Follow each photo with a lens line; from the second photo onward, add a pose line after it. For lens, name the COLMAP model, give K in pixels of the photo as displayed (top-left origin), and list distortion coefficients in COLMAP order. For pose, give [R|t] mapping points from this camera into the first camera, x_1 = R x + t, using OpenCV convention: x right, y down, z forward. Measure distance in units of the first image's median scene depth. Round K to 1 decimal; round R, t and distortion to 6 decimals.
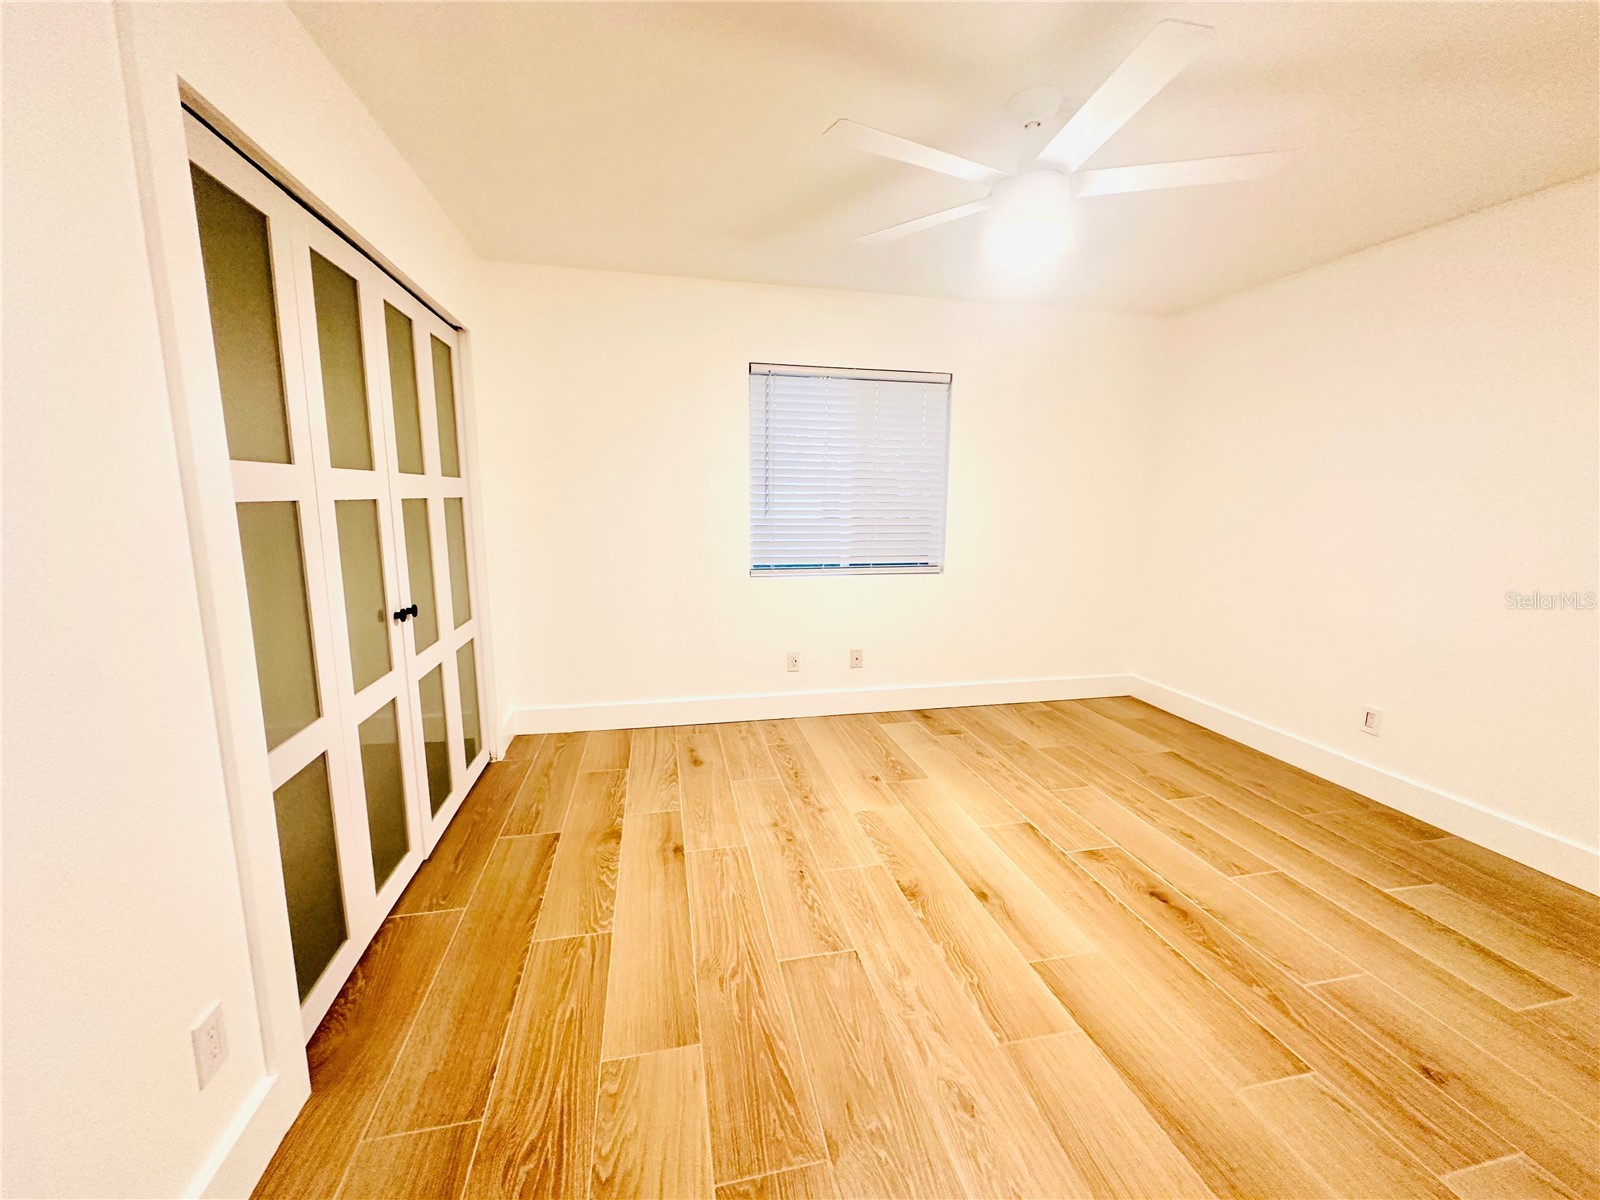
lens RADIAL K [[638.8, 0, 800.8], [0, 638.8, 592.9], [0, 0, 1]] dist [-0.000042, -0.000198]
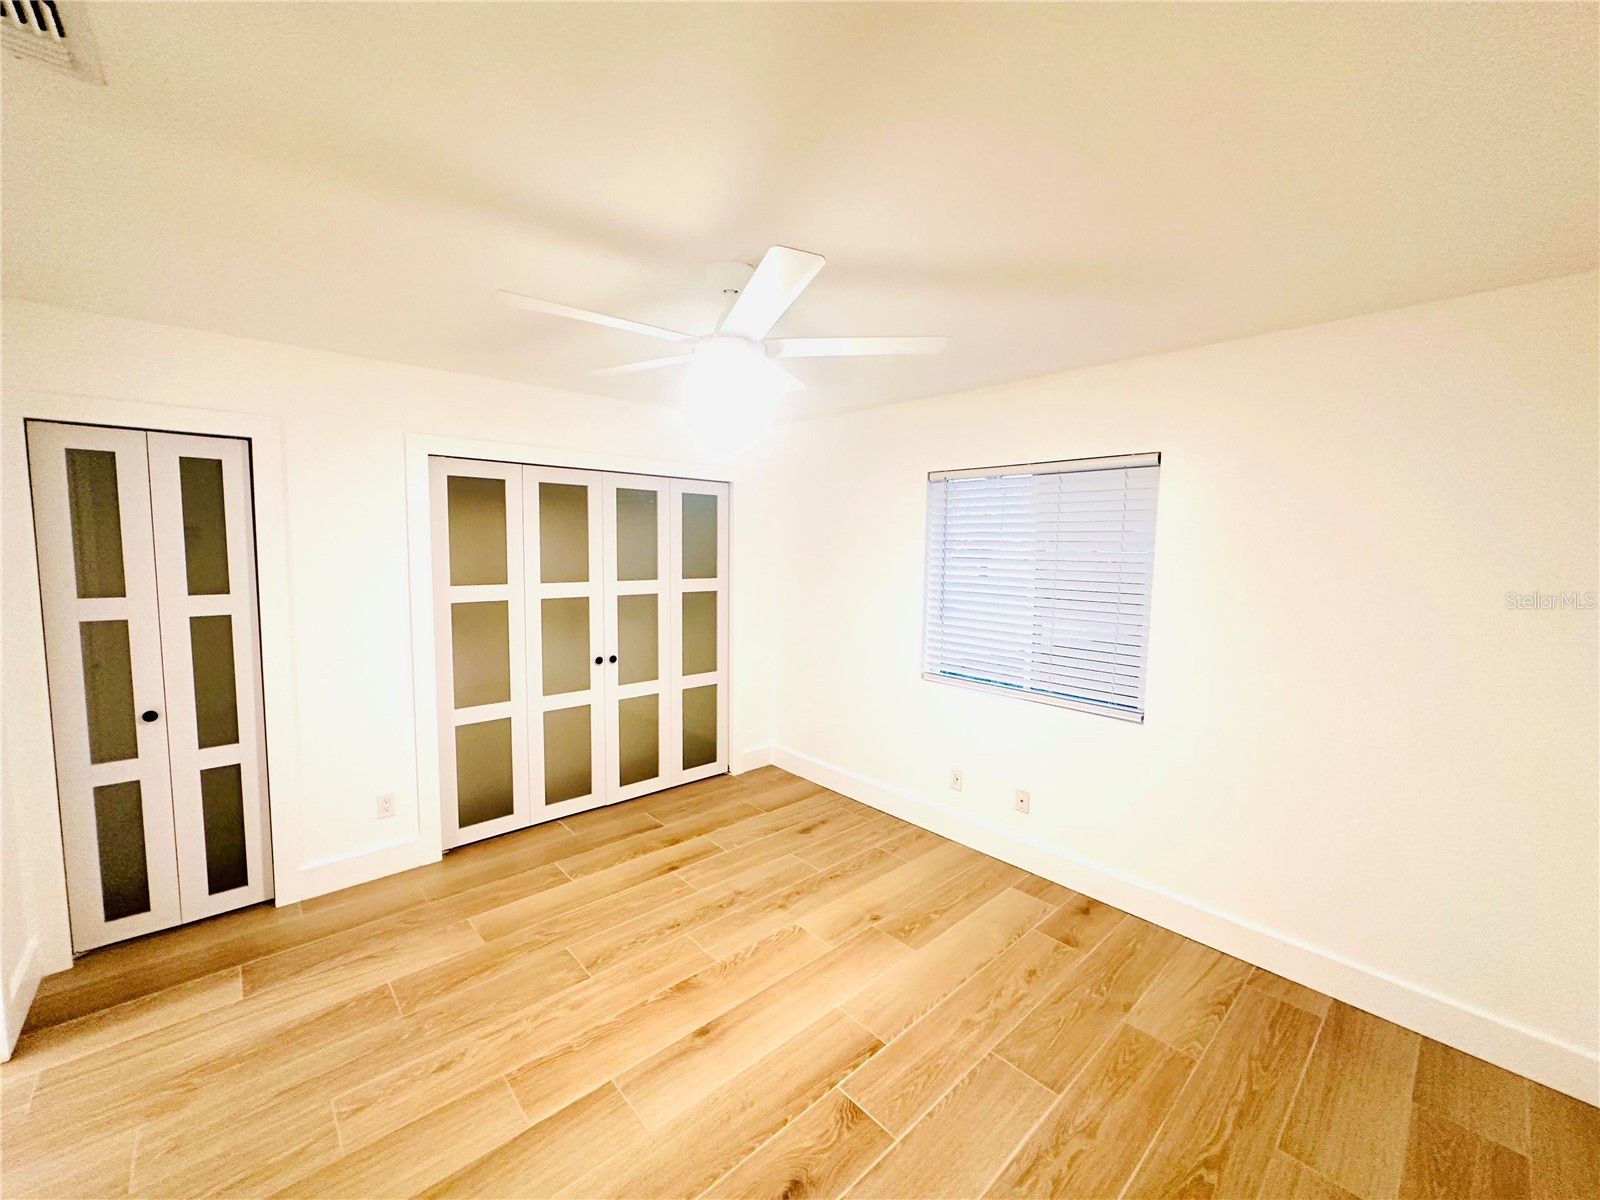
lens RADIAL K [[638.8, 0, 801.8], [0, 638.8, 604.2], [0, 0, 1]] dist [-0.000042, -0.000198]
pose [[0.499953, 0.081699, -0.862191, 0.964333], [-0.141891, 0.989815, 0.011515, -0.180828], [0.854350, 0.116580, 0.506453, 0.455039]]
